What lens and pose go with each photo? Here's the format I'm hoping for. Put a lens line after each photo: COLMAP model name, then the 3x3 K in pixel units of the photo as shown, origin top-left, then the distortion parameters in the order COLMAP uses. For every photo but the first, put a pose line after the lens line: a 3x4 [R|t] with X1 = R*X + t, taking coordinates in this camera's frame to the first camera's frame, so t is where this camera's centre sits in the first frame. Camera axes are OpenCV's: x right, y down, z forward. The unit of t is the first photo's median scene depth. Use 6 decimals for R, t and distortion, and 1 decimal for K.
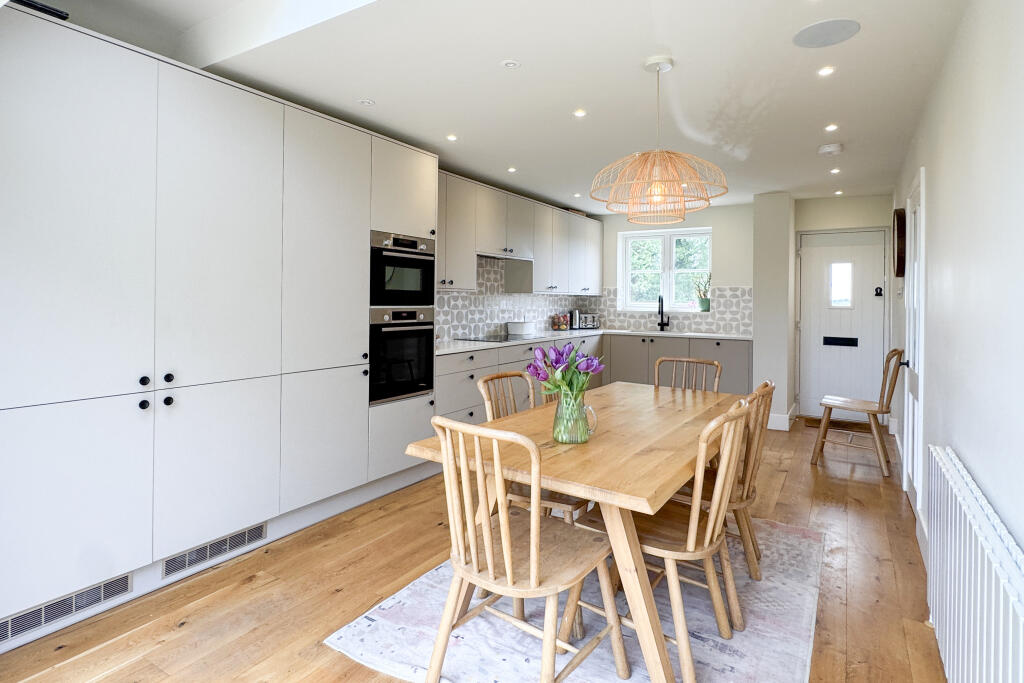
lens RADIAL K [[528.8, 0, 512.4], [0, 528.8, 301.4], [0, 0, 1]] dist [-0.000551, -0.000125]
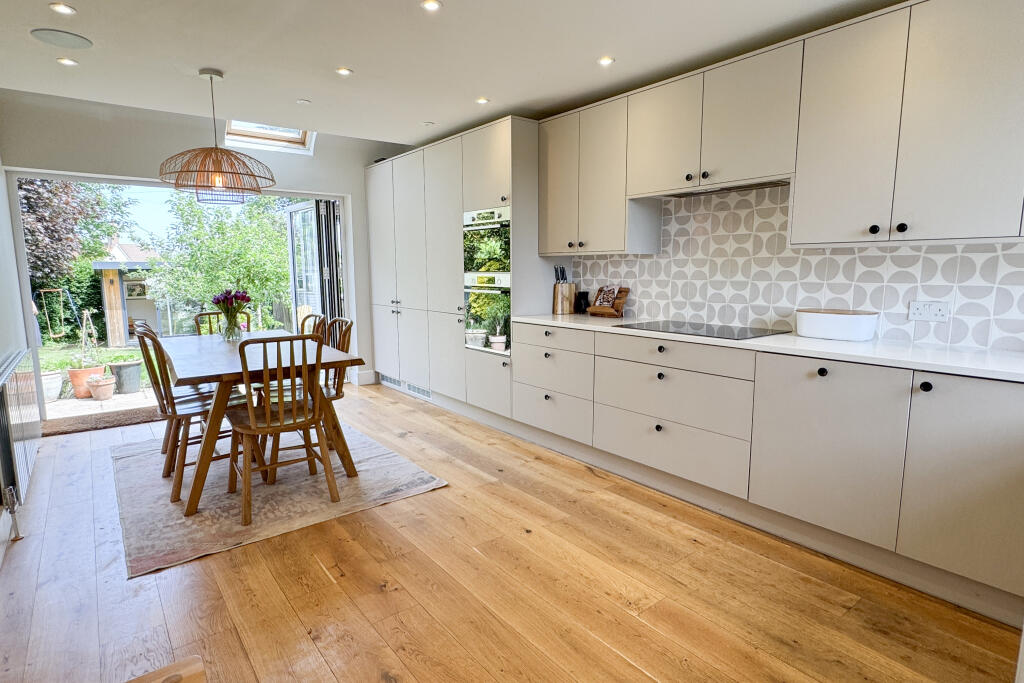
lens RADIAL K [[542.6, 0, 512.0], [0, 542.6, 341.5], [0, 0, 1]] dist [0.001513, 0.000101]
pose [[-0.328923, 0.130584, -0.935285, 0.639504], [0.004689, 0.990607, 0.136659, -0.001929], [0.944345, 0.040565, -0.326446, 1.026651]]
